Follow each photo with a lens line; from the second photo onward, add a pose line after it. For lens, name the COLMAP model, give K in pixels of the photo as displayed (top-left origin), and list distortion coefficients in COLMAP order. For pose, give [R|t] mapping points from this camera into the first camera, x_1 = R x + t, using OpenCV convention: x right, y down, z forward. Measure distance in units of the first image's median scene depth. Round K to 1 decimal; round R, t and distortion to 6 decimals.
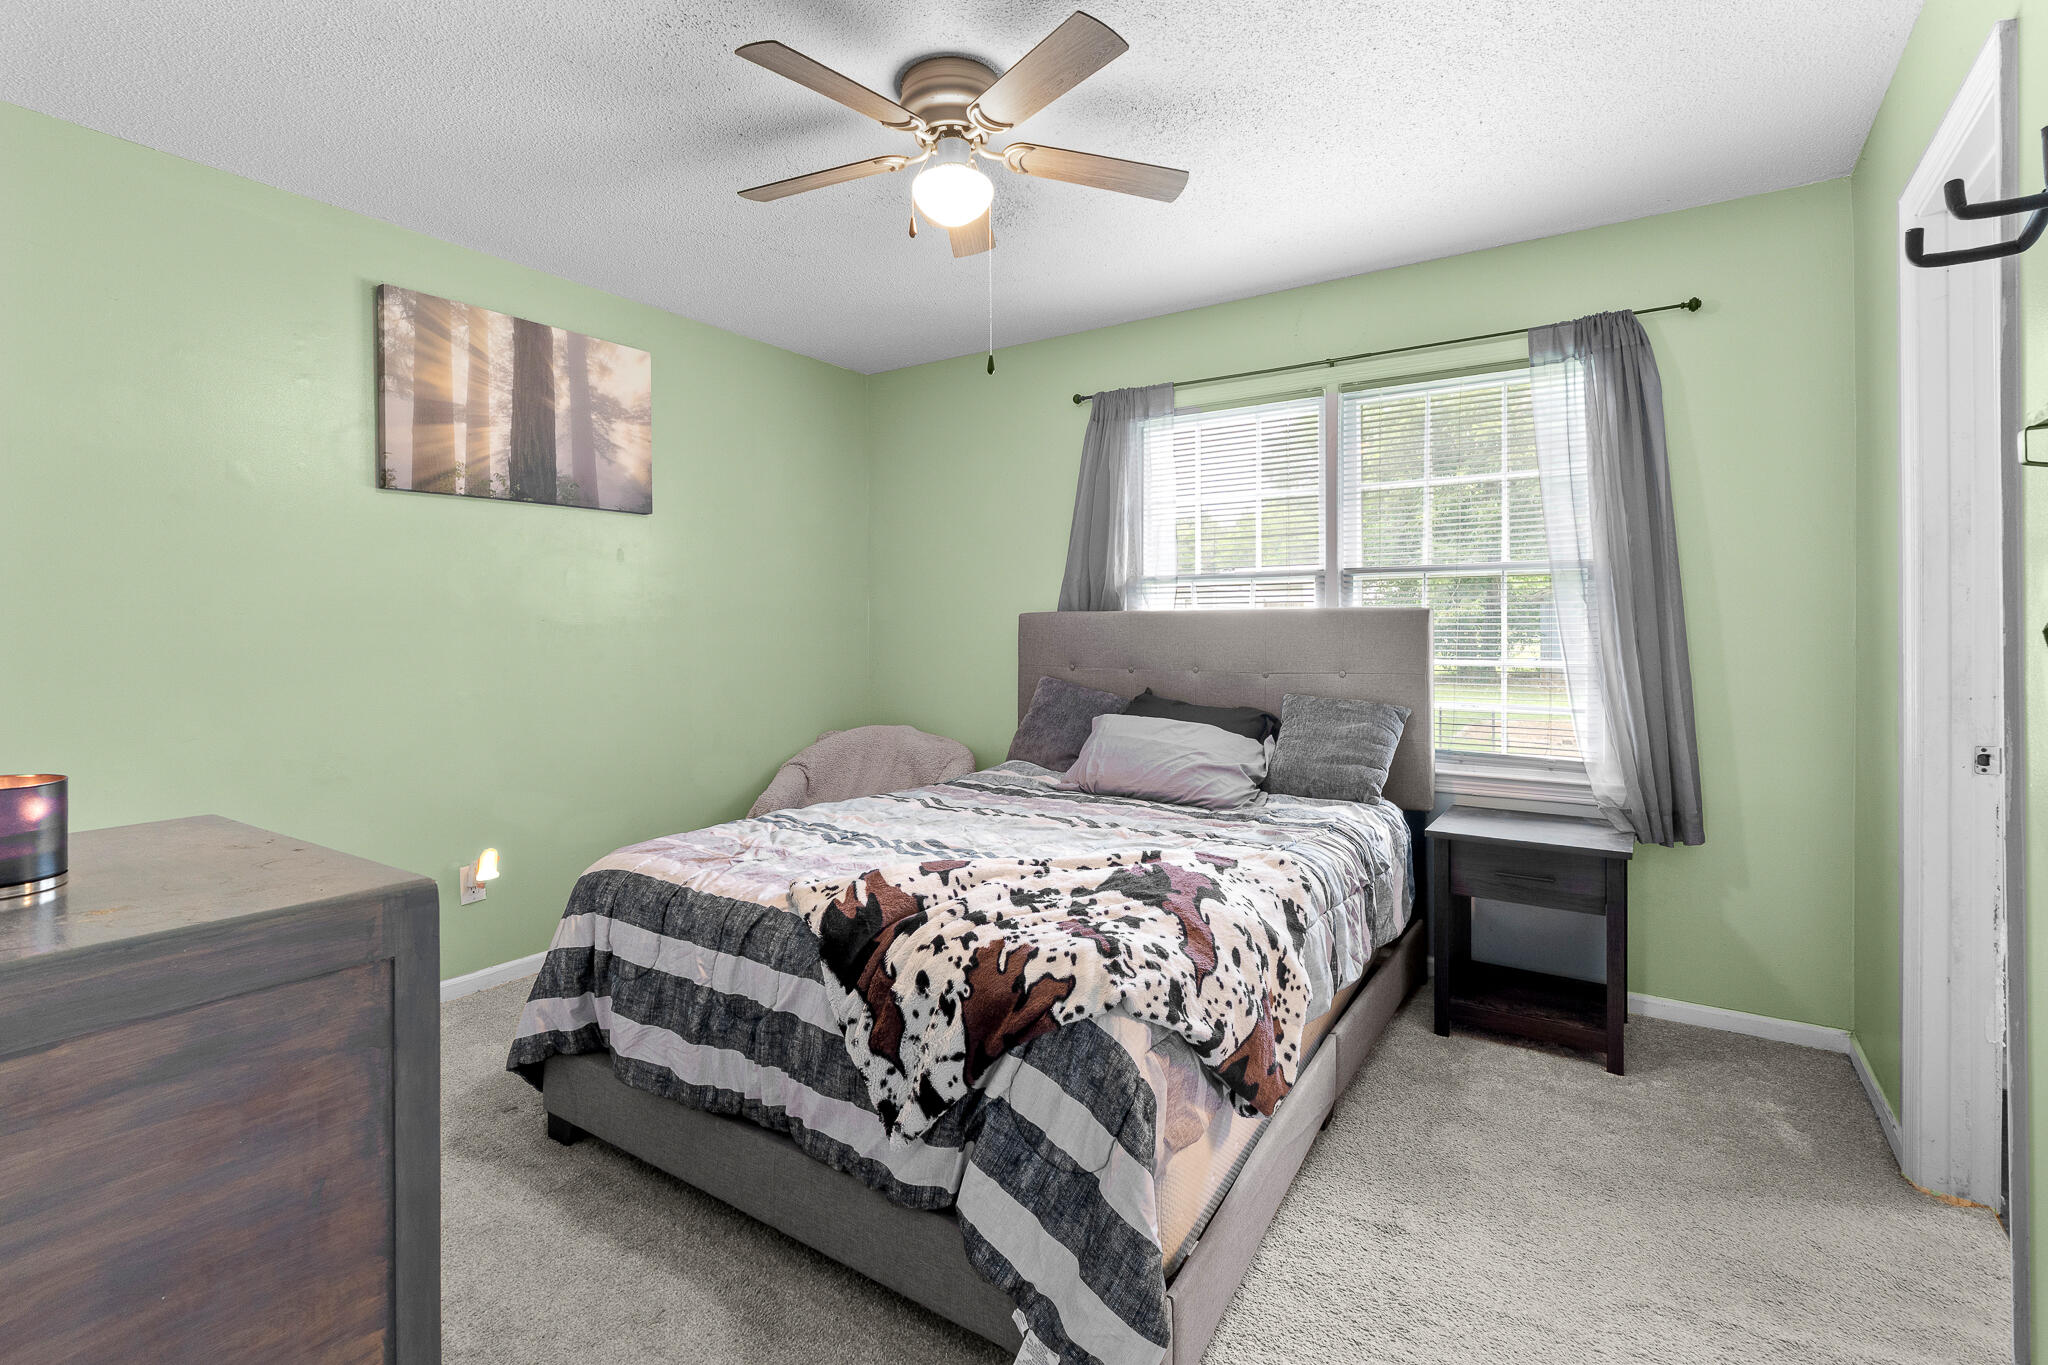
lens RADIAL K [[938.1, 0, 1014.9], [0, 938.1, 626.6], [0, 0, 1]] dist [-0.005227, 0.000276]
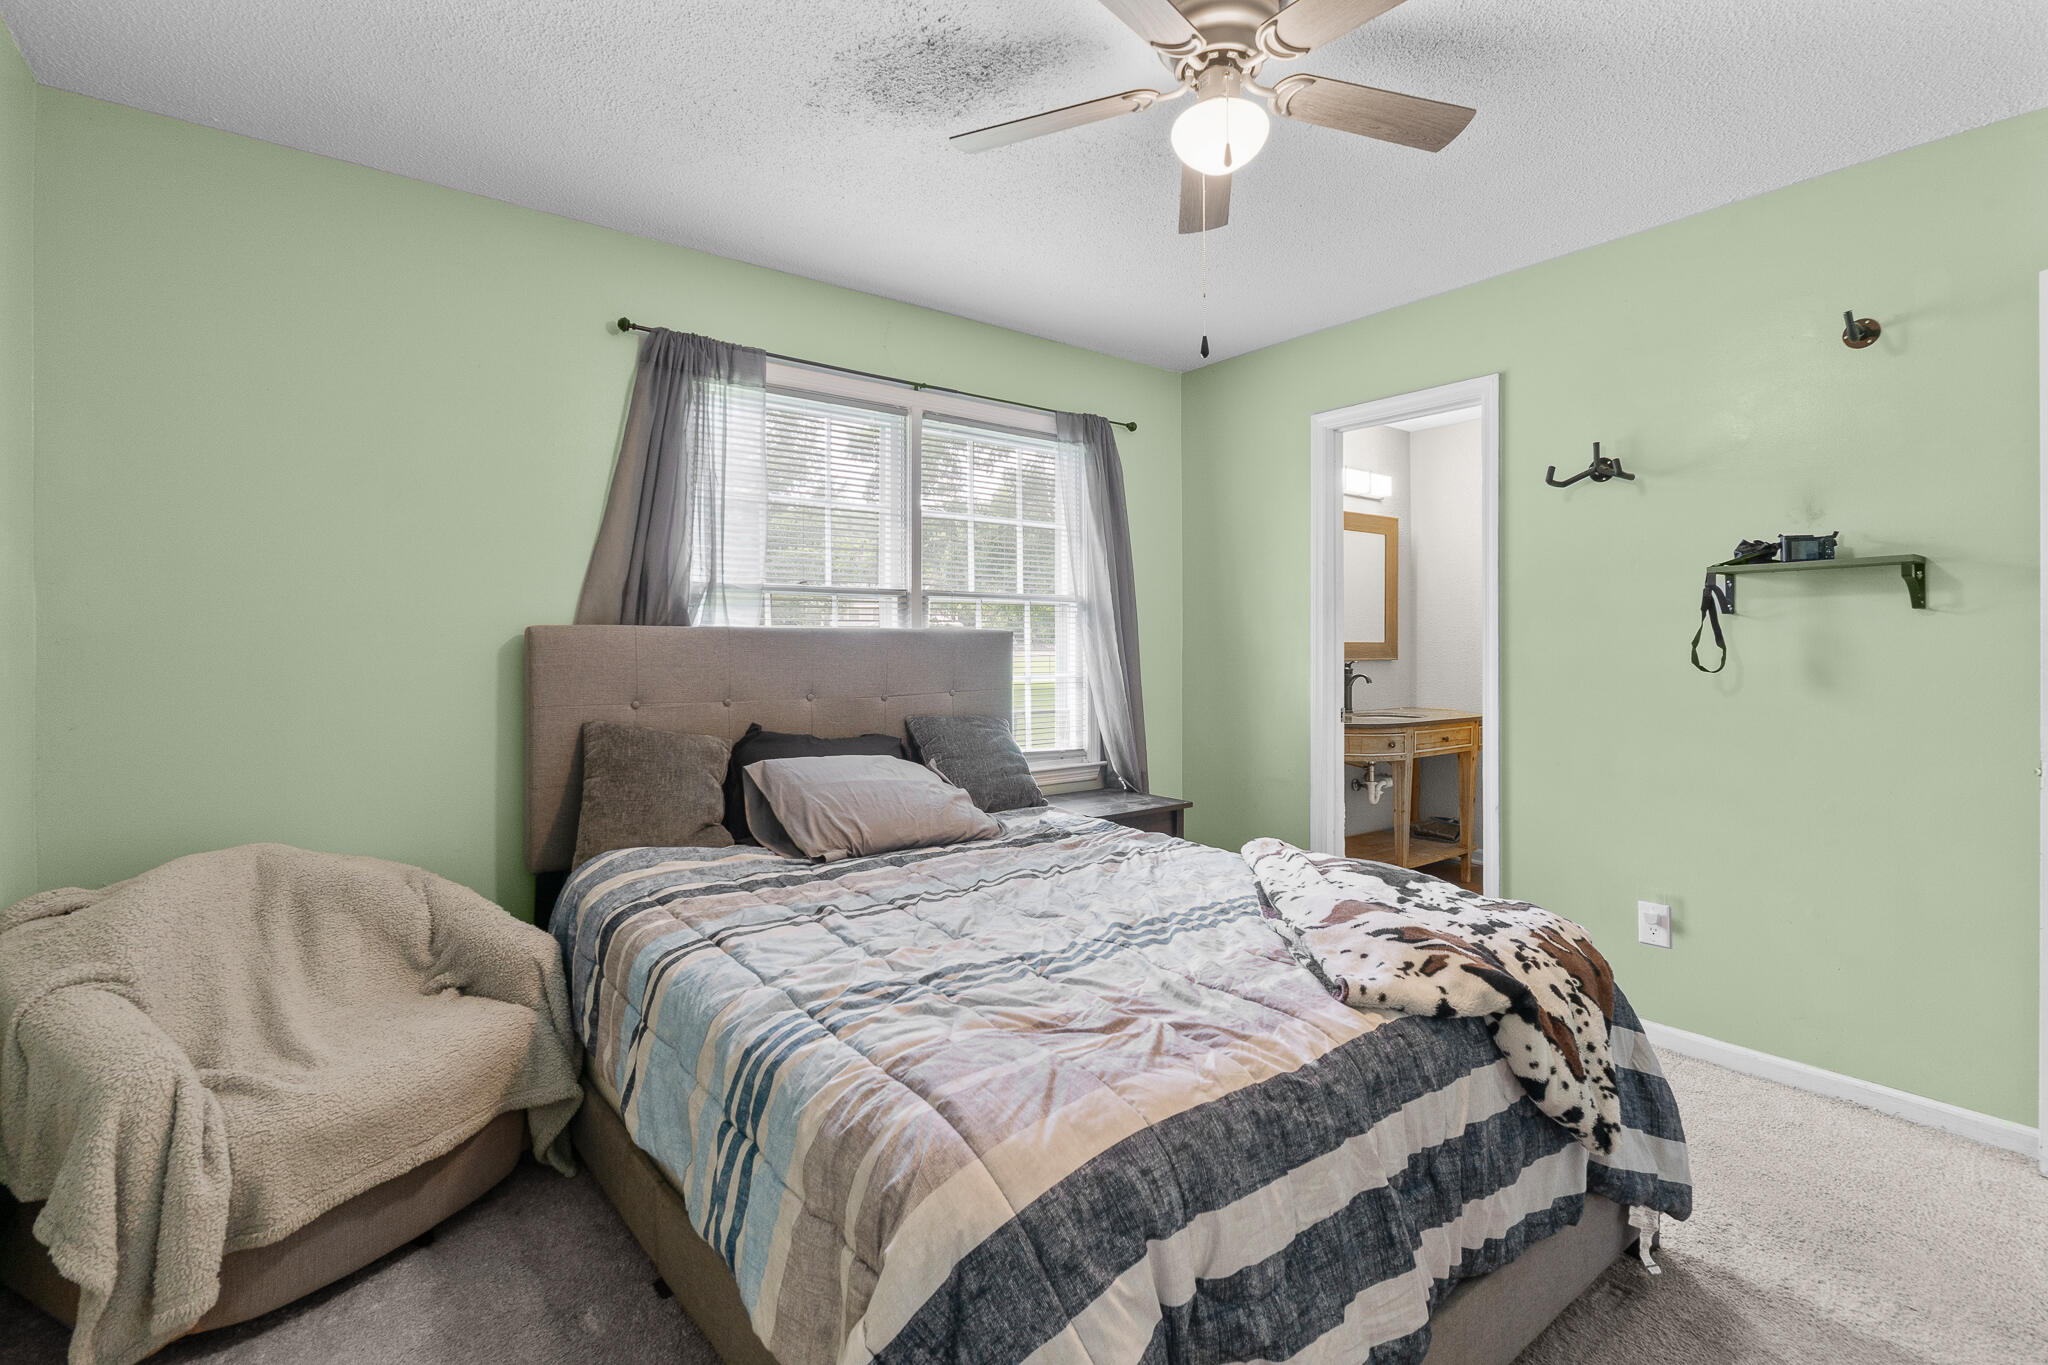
lens RADIAL K [[938.1, 0, 1011.7], [0, 938.1, 640.9], [0, 0, 1]] dist [-0.005227, 0.000276]
pose [[0.318316, 0.003943, 0.947977, -0.569042], [-0.000228, 0.999992, -0.004082, -0.001914], [-0.947985, 0.001083, 0.318314, 0.558837]]
